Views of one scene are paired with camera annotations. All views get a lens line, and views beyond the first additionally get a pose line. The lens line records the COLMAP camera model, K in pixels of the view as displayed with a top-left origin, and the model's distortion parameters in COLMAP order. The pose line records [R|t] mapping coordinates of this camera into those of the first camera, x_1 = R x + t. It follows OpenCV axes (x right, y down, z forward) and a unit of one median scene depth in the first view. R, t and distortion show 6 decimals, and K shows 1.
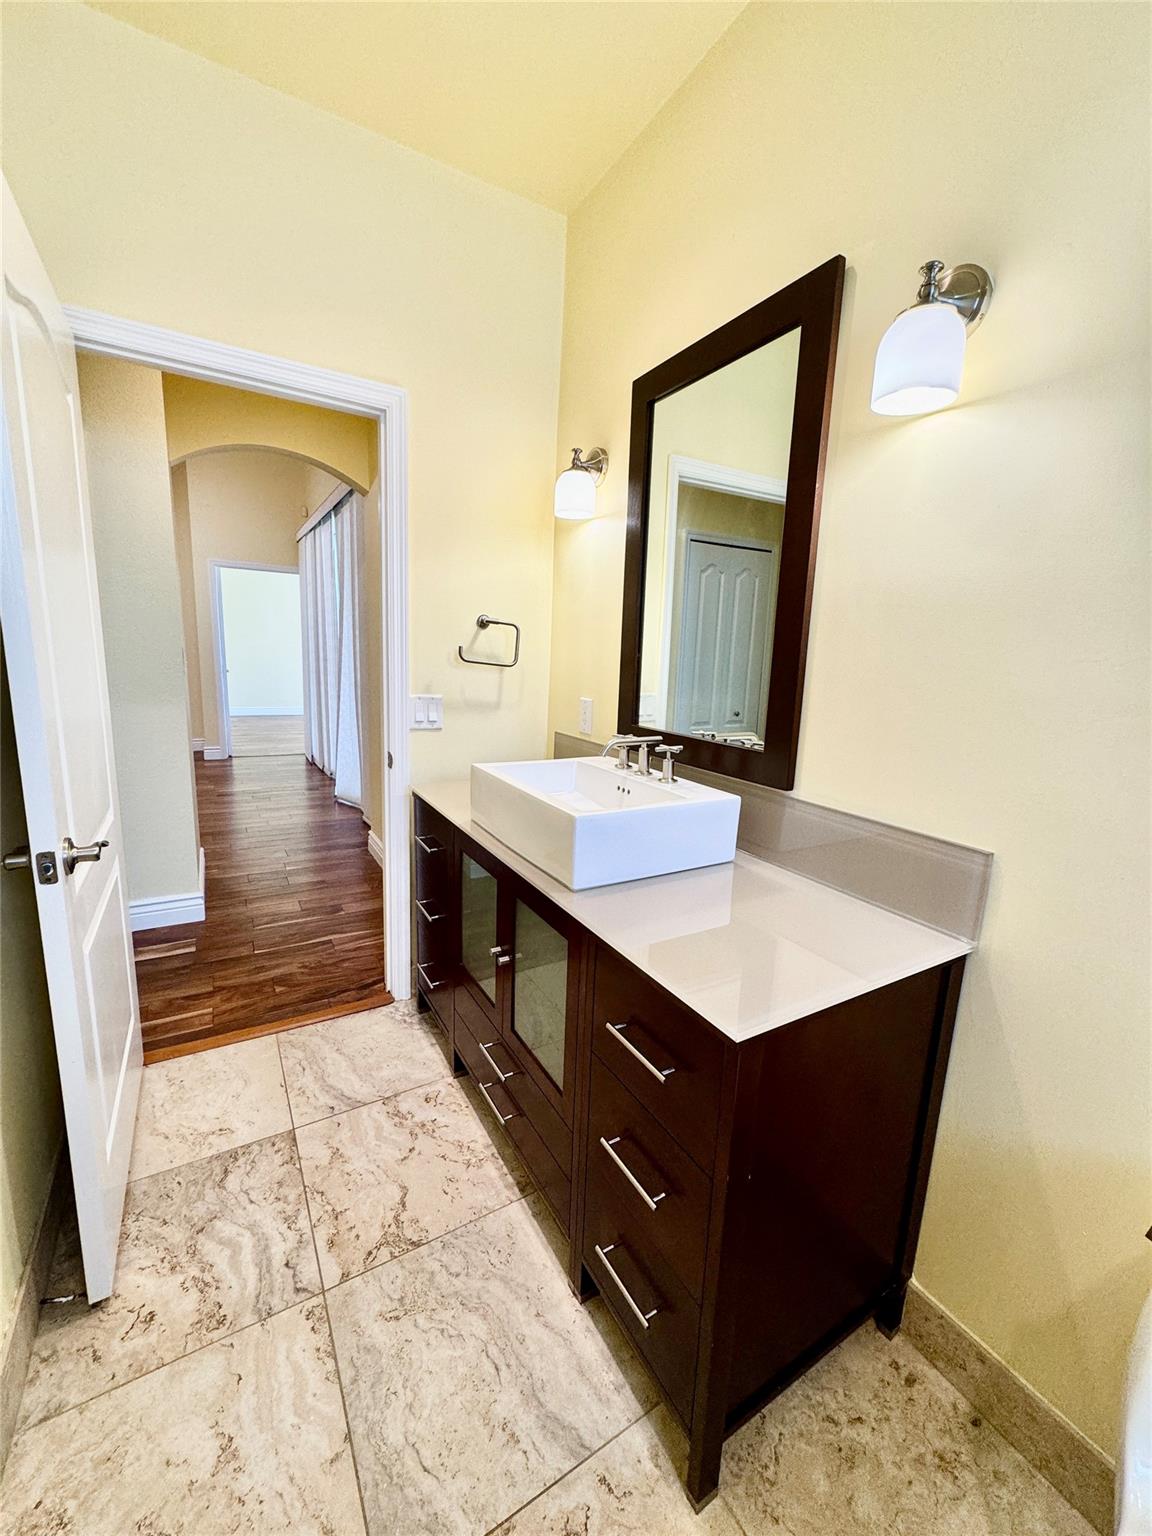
lens RADIAL K [[612.1, 0, 580.3], [0, 612.1, 761.9], [0, 0, 1]] dist [-0.002690, 0.000395]
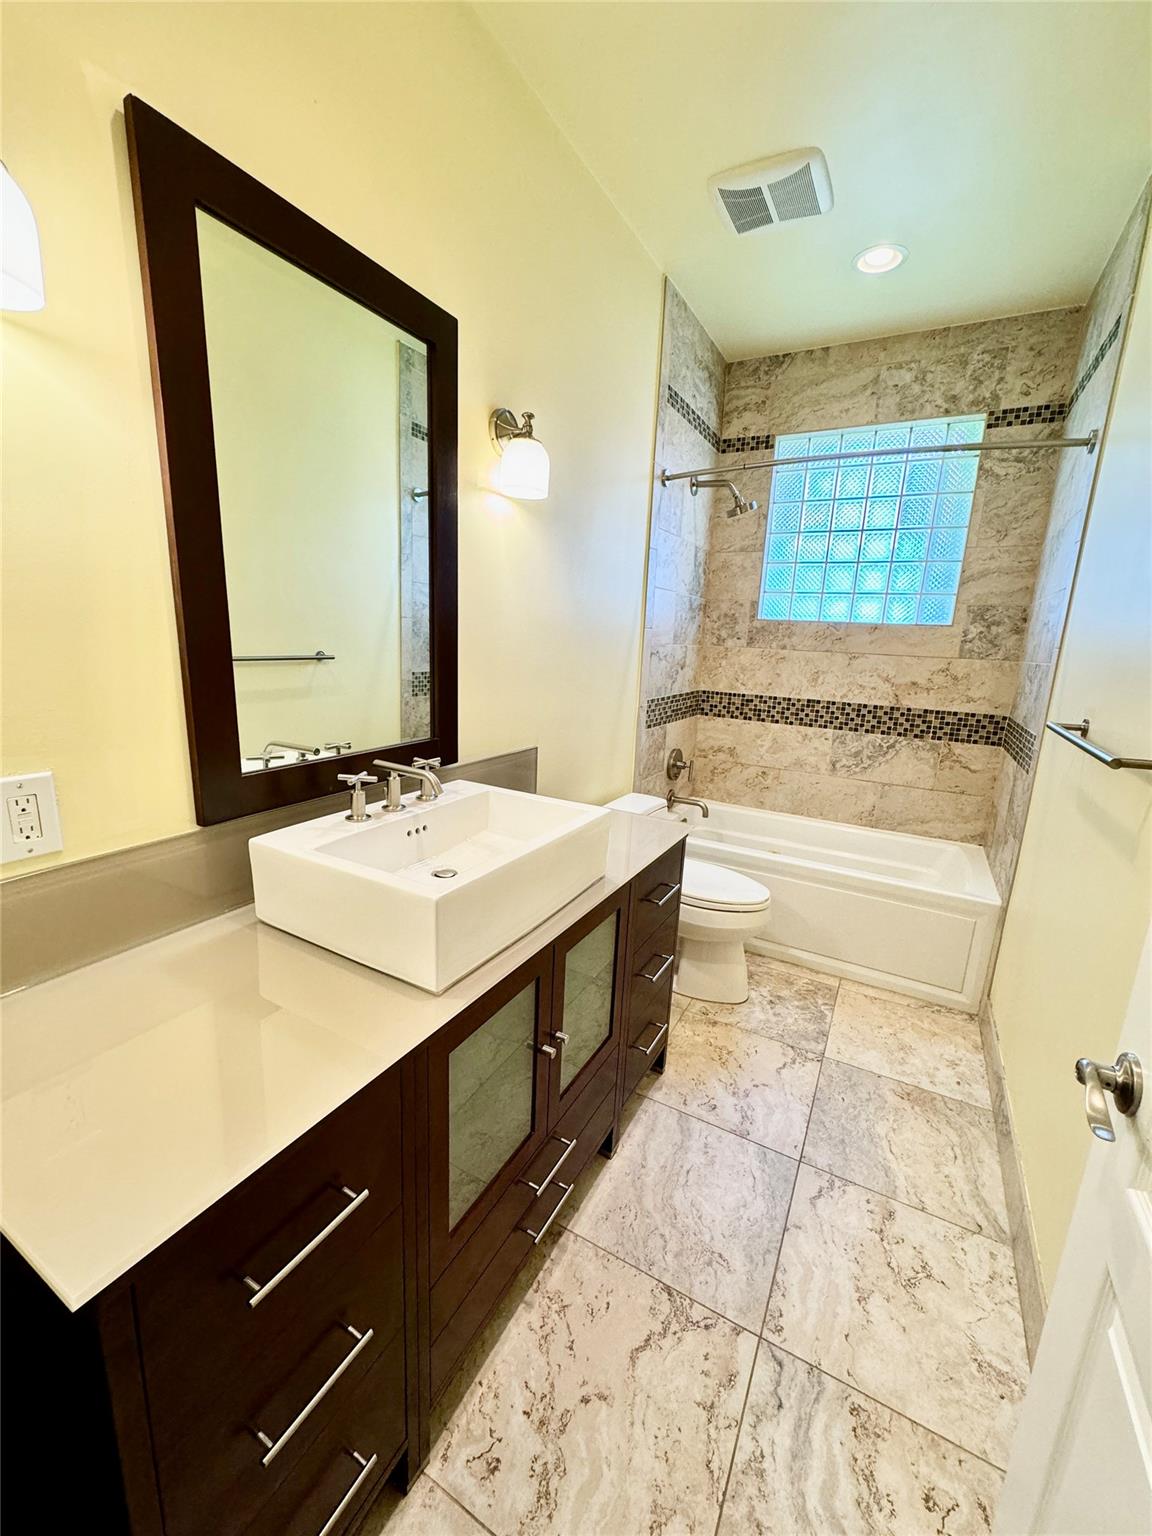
lens RADIAL K [[612.1, 0, 577.7], [0, 612.1, 767.8], [0, 0, 1]] dist [-0.002690, 0.000395]
pose [[-0.504178, -0.245441, 0.827988, -0.820829], [0.094153, 0.937426, 0.335213, -0.339793], [-0.858452, 0.246964, -0.449520, 1.396731]]
